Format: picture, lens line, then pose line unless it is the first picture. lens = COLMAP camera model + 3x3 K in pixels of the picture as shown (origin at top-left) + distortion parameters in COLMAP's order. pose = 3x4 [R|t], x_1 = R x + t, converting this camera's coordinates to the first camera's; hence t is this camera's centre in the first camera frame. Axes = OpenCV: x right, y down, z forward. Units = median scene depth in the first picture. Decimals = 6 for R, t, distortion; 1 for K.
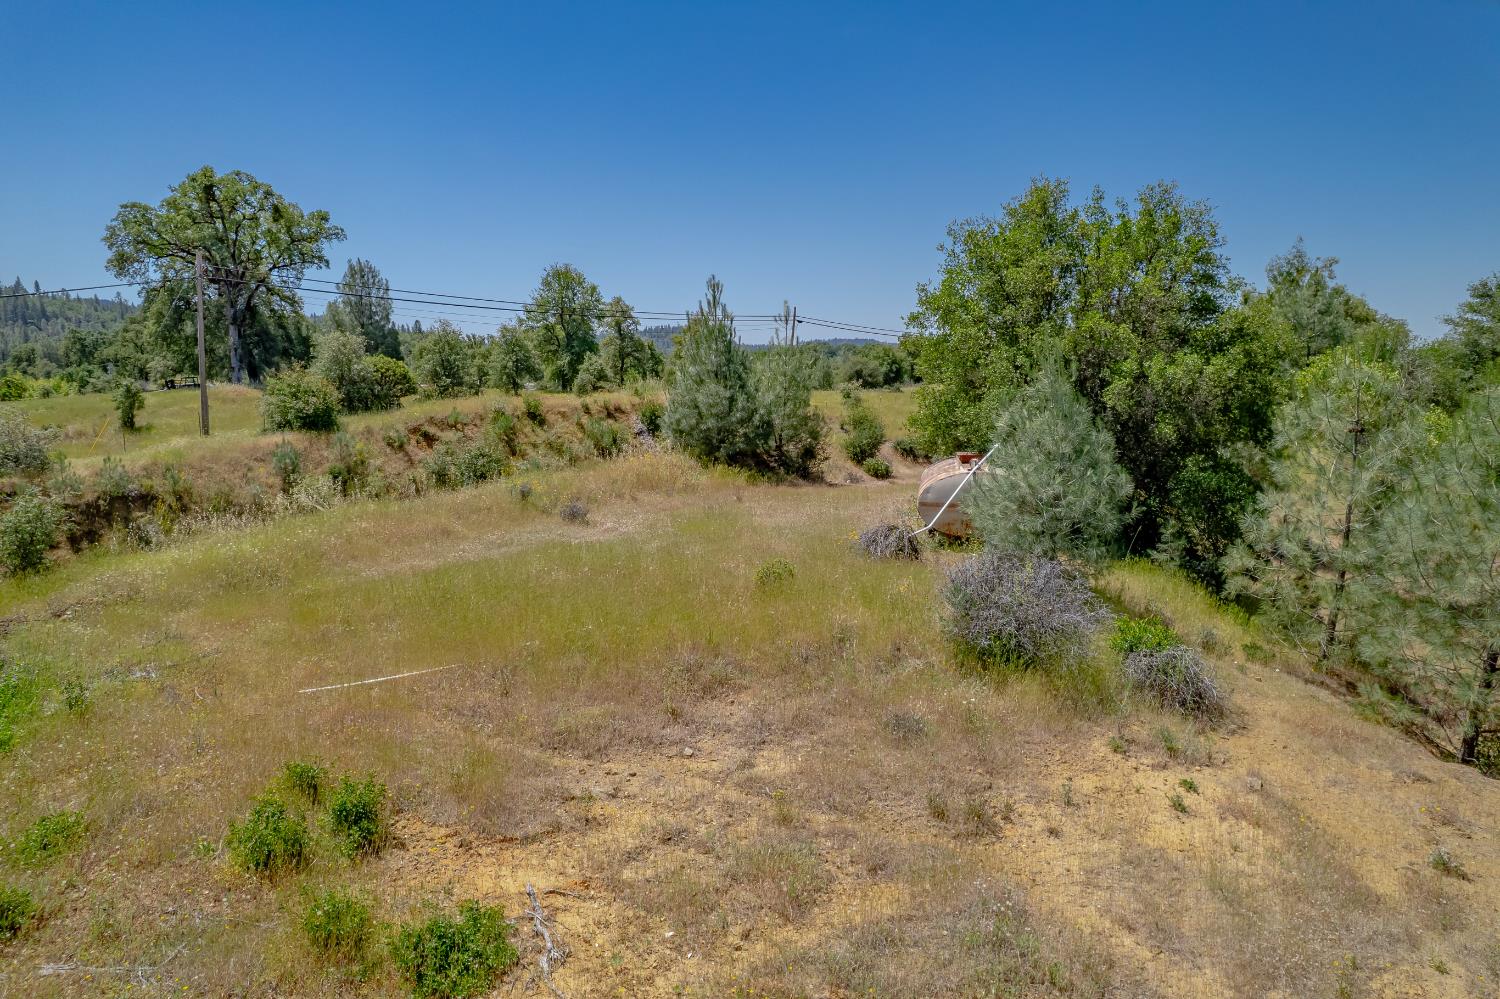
lens RADIAL K [[962.8, 0, 746.1], [0, 962.8, 501.1], [0, 0, 1]] dist [-0.071897, 0.062930]
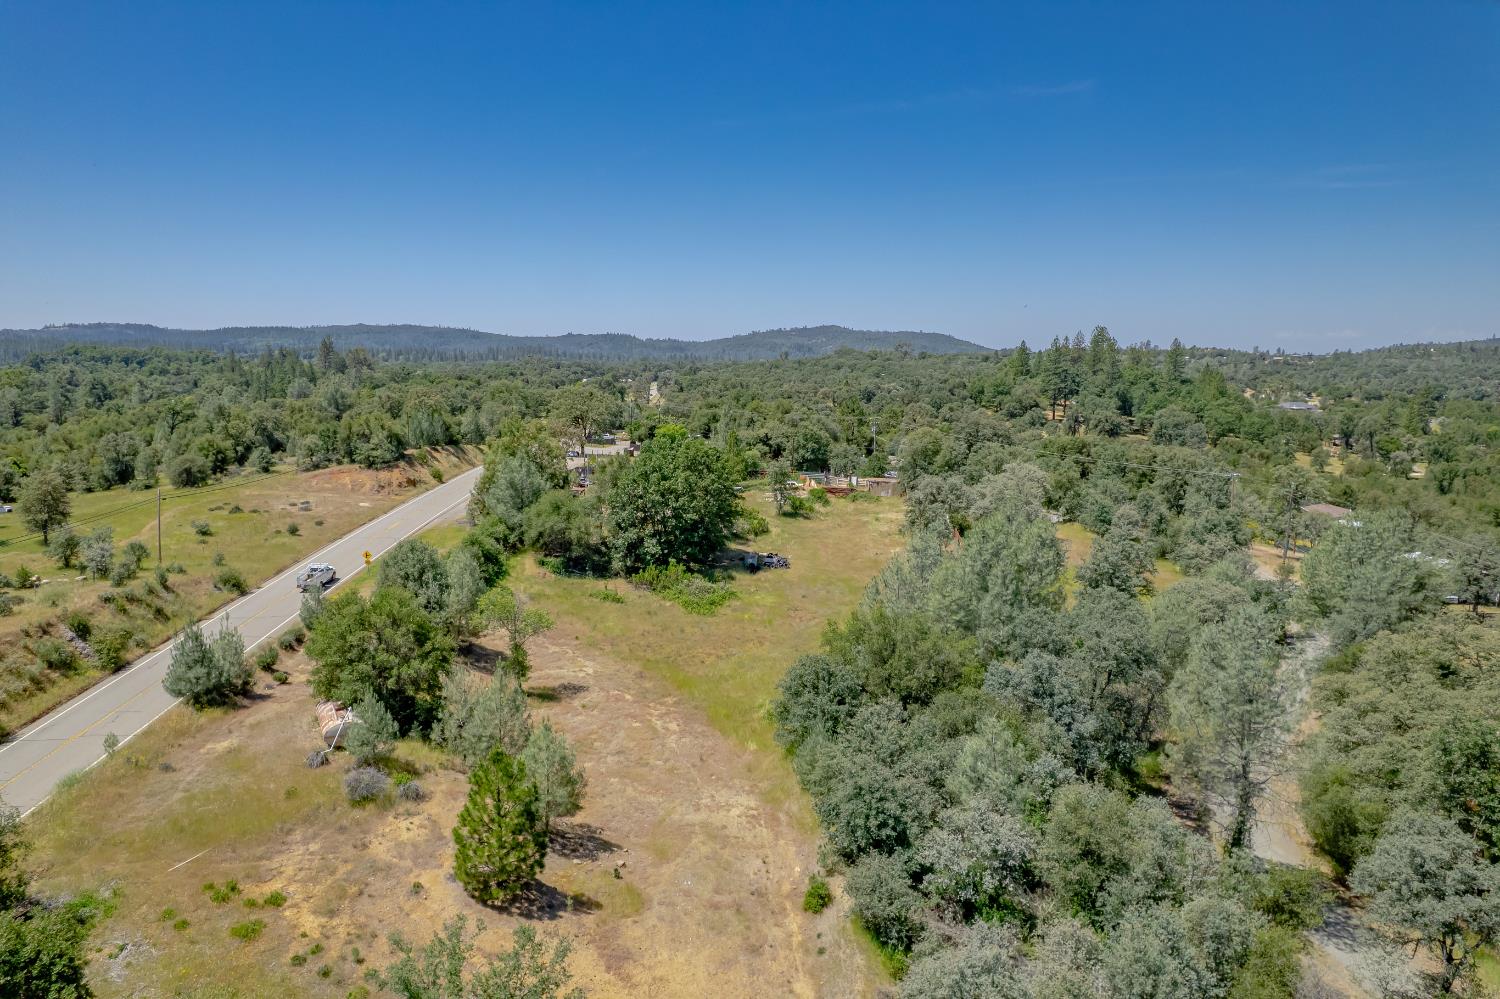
lens RADIAL K [[962.8, 0, 755.6], [0, 962.8, 493.7], [0, 0, 1]] dist [-0.071897, 0.062930]
pose [[0.767892, -0.091737, 0.633977, -0.815150], [0.080903, 0.995656, 0.046081, -1.101691], [-0.635450, 0.015906, 0.771978, -2.928314]]
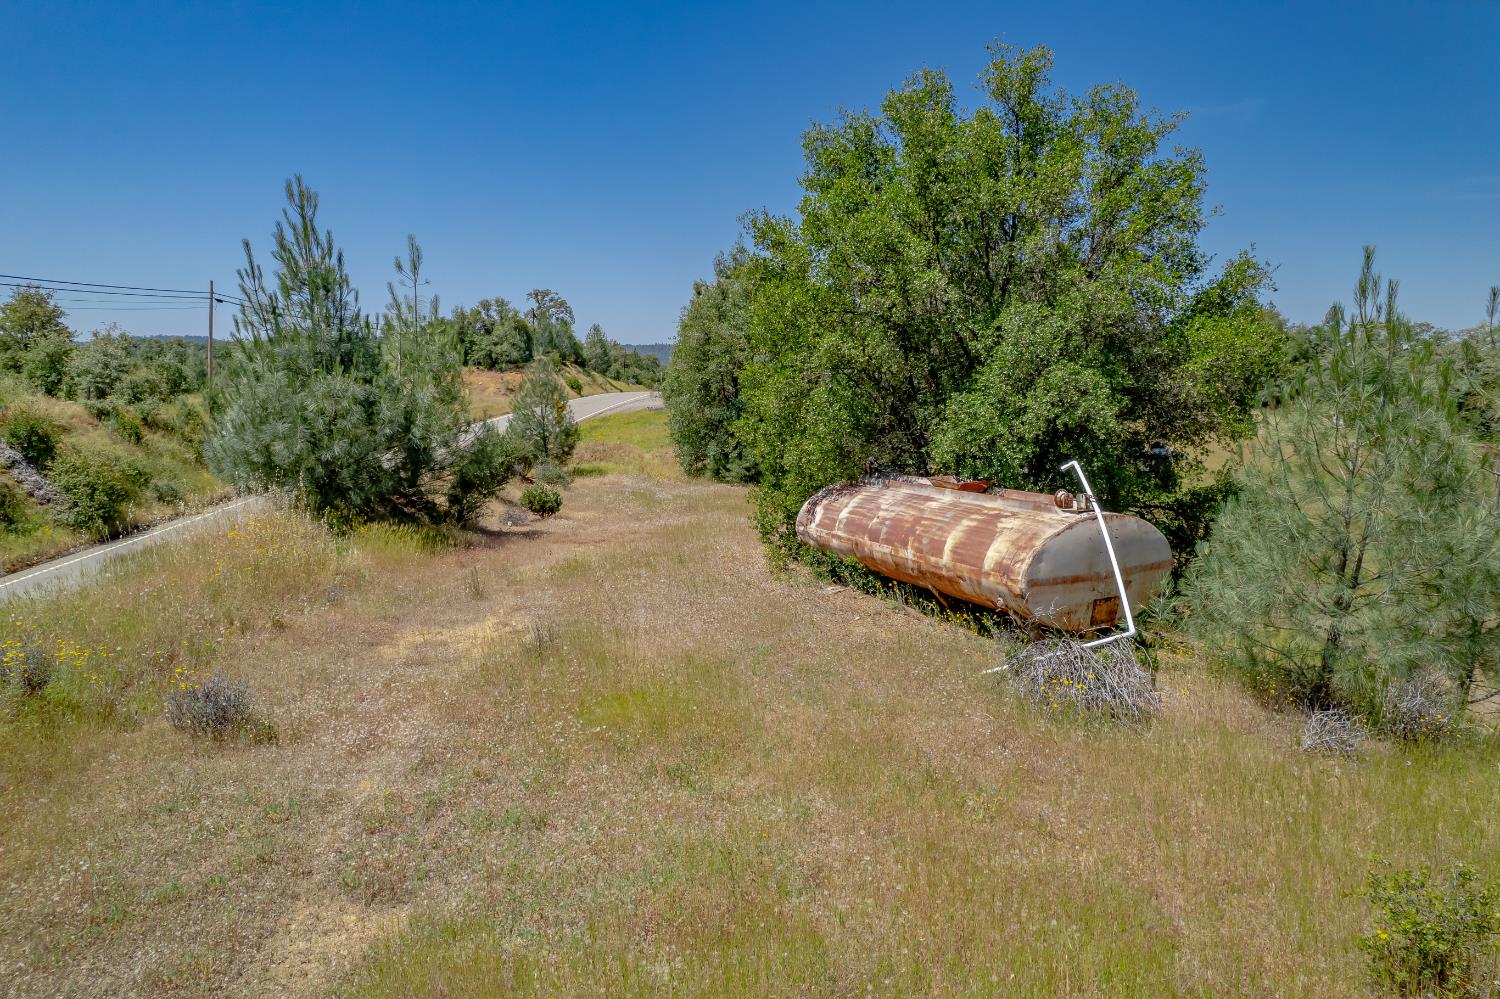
lens RADIAL K [[962.8, 0, 736.4], [0, 962.8, 502.2], [0, 0, 1]] dist [-0.071897, 0.062930]
pose [[0.803832, -0.083324, 0.588992, -0.391328], [0.082089, 0.996206, 0.028900, -0.108228], [-0.589166, 0.025119, 0.807622, 0.992834]]
